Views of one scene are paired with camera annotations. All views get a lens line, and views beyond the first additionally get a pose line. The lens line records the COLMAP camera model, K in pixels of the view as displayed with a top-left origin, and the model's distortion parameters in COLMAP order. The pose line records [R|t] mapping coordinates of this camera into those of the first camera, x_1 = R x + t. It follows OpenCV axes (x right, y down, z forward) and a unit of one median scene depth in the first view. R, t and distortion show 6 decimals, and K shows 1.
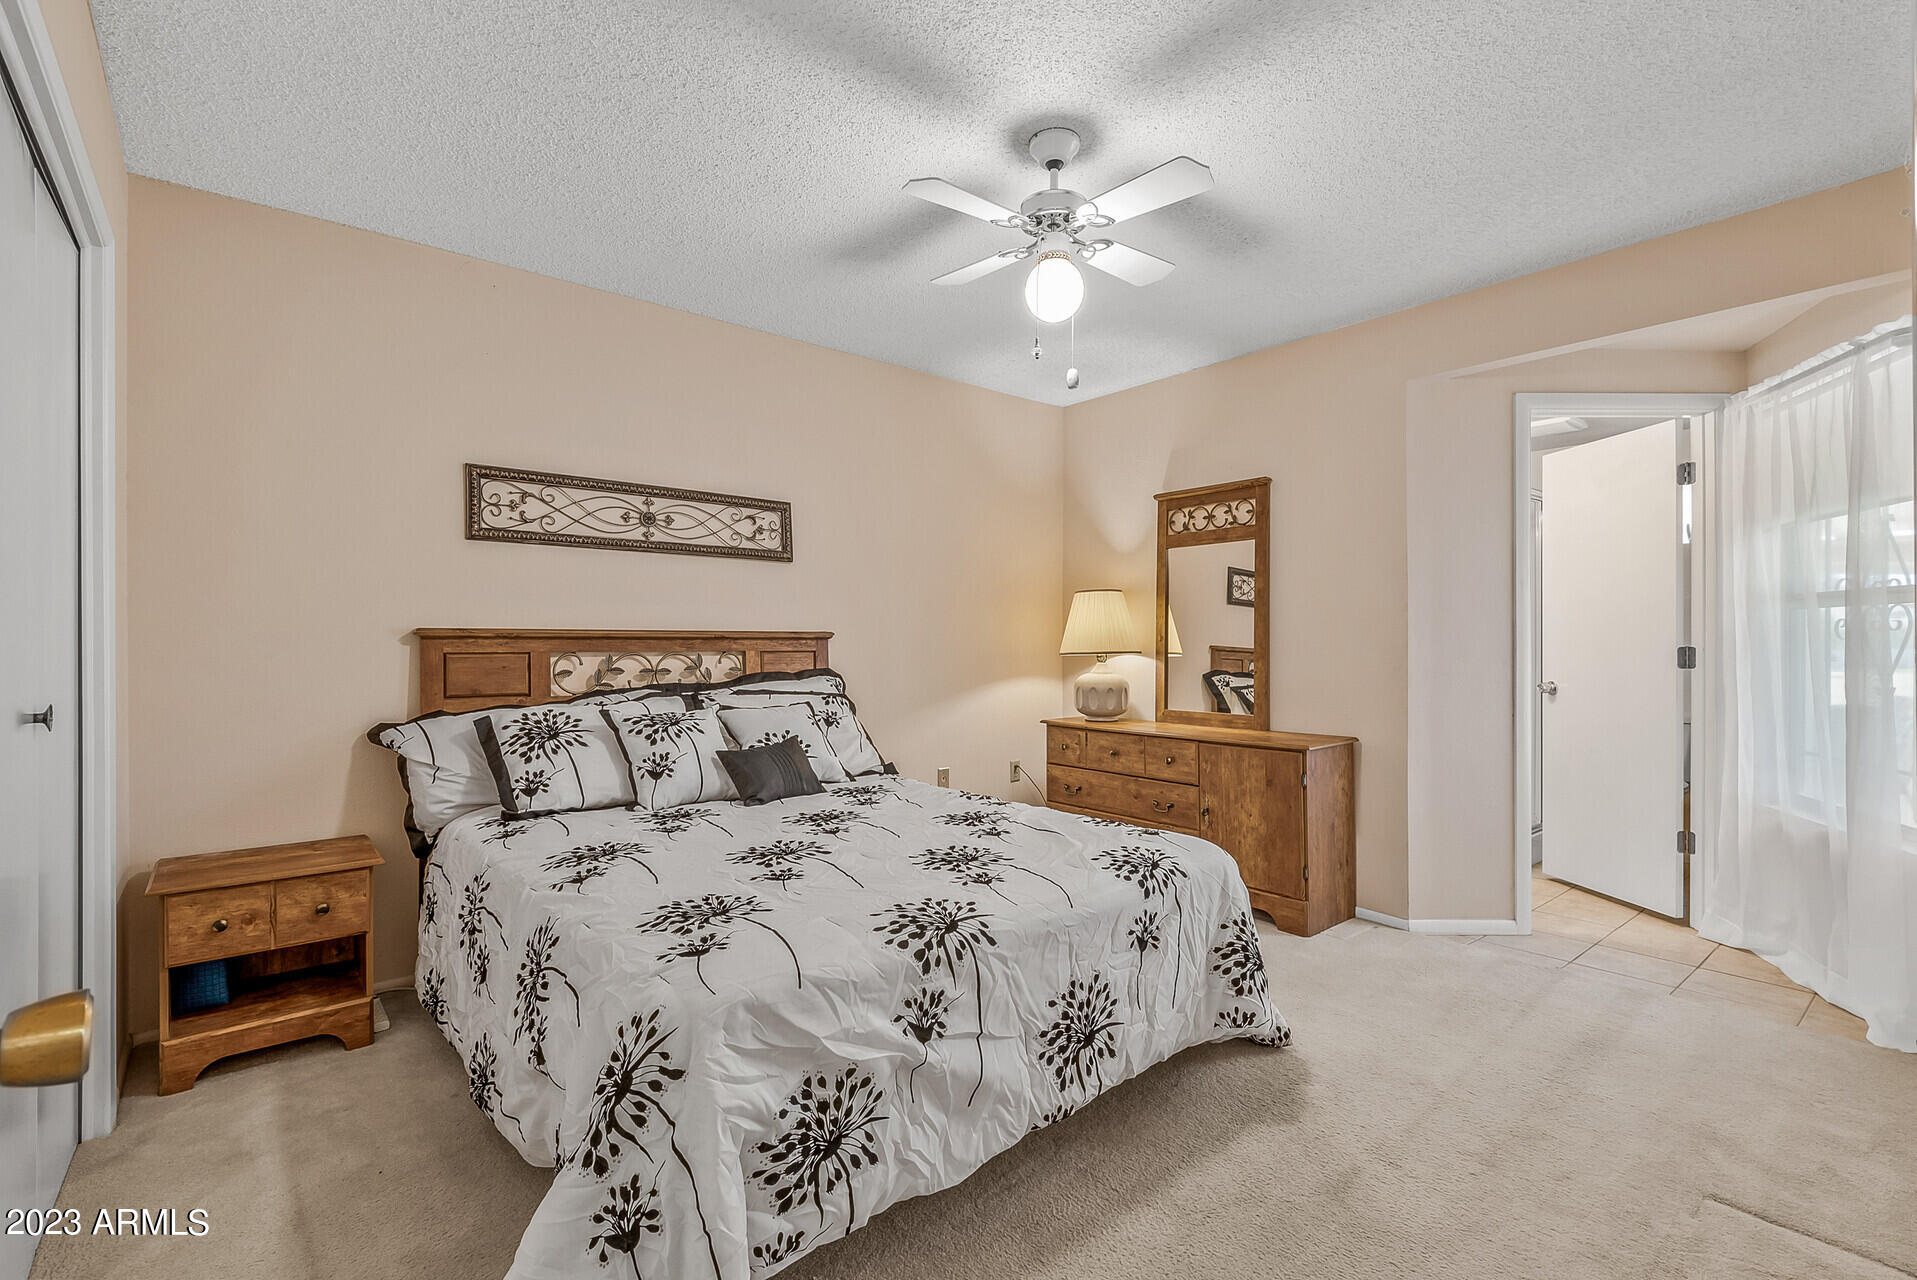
lens RADIAL K [[869.5, 0, 977.6], [0, 869.5, 642.0], [0, 0, 1]] dist [0.028410, -0.007608]
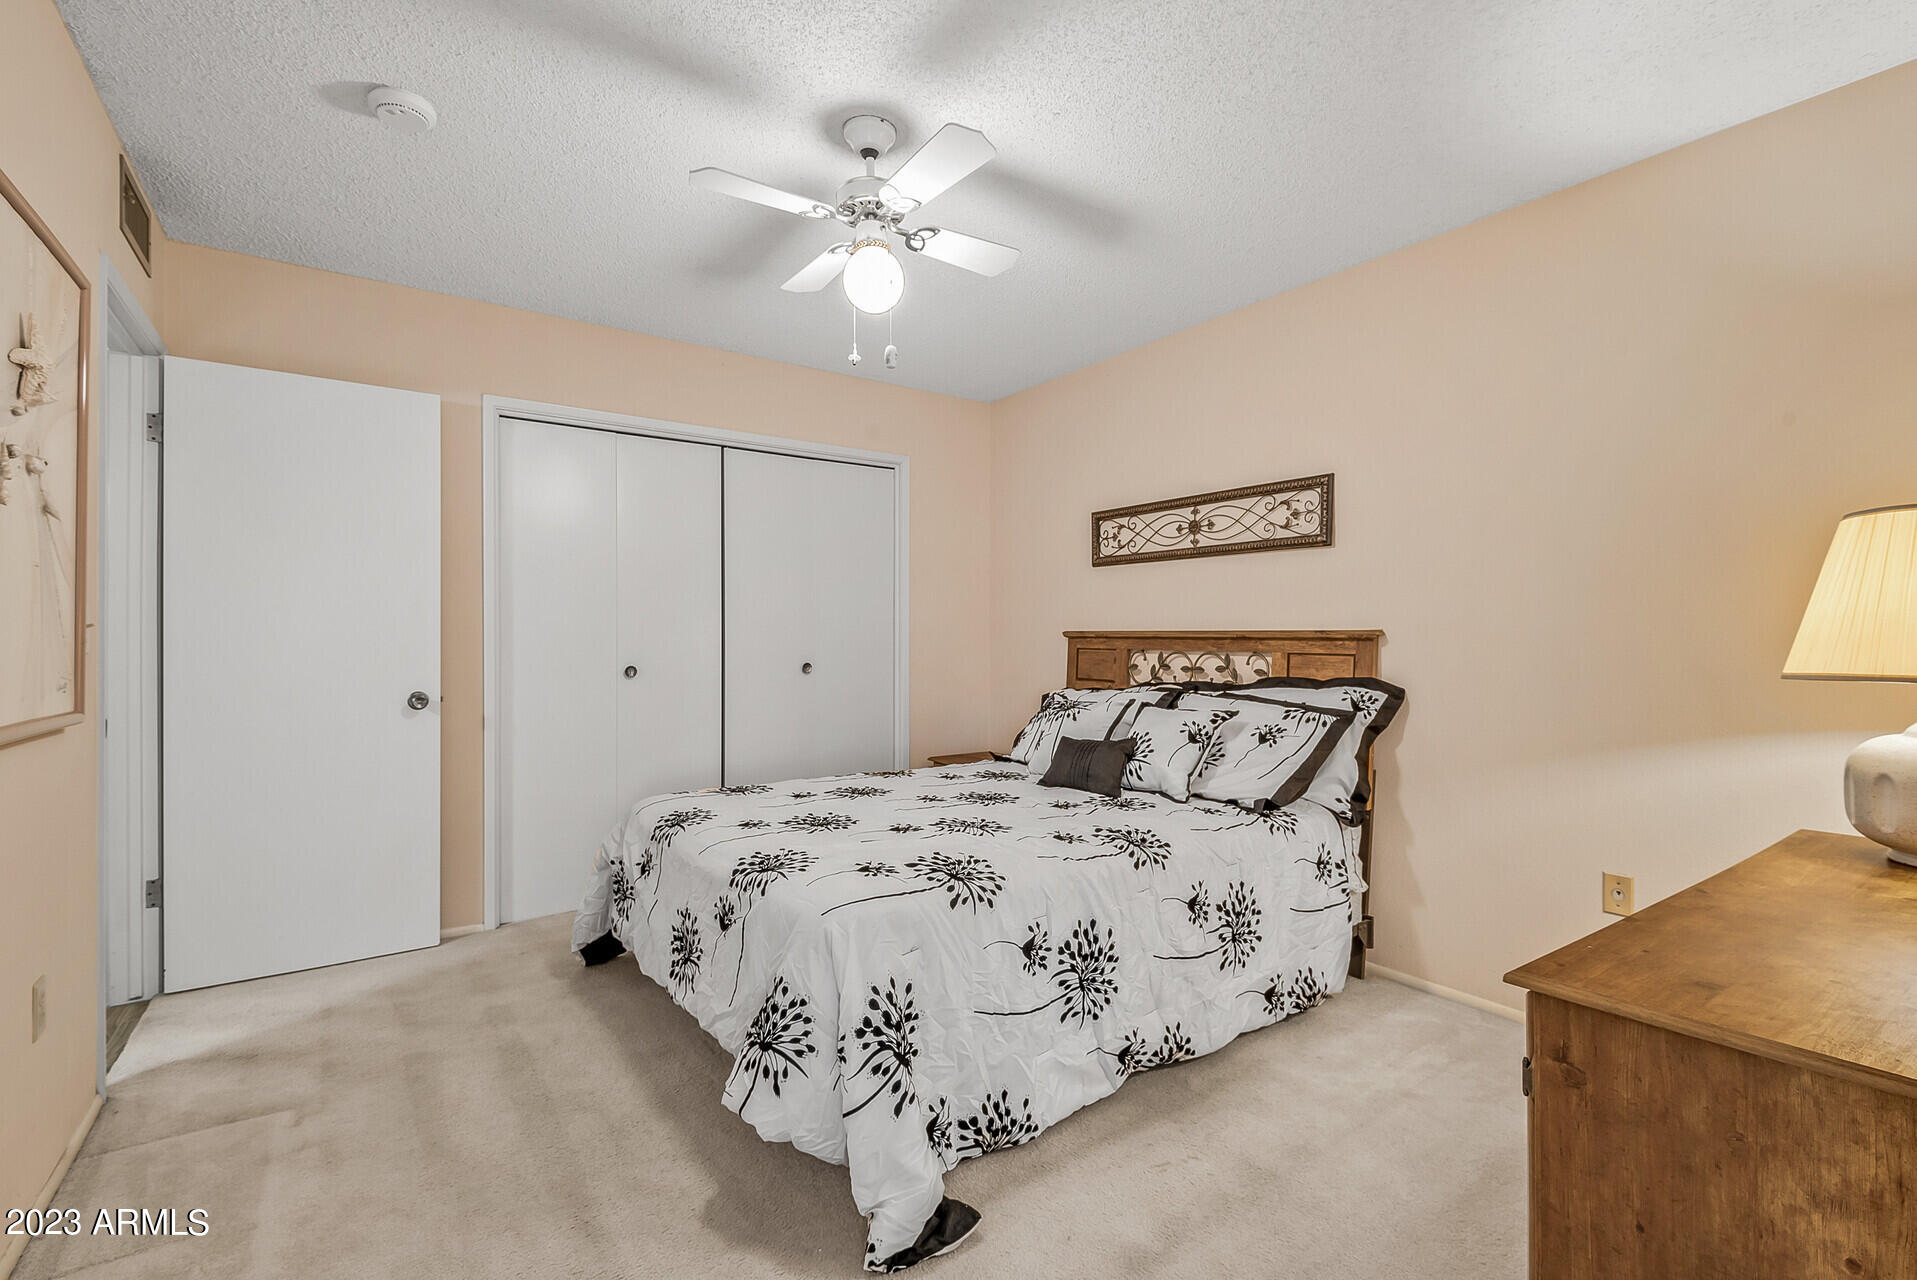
lens RADIAL K [[869.5, 0, 953.9], [0, 869.5, 638.4], [0, 0, 1]] dist [0.028410, -0.007608]
pose [[-0.120650, 0.006579, -0.992673, 0.713337], [0.000676, 0.999978, 0.006545, -0.010854], [0.992695, 0.000118, -0.120651, 0.822517]]
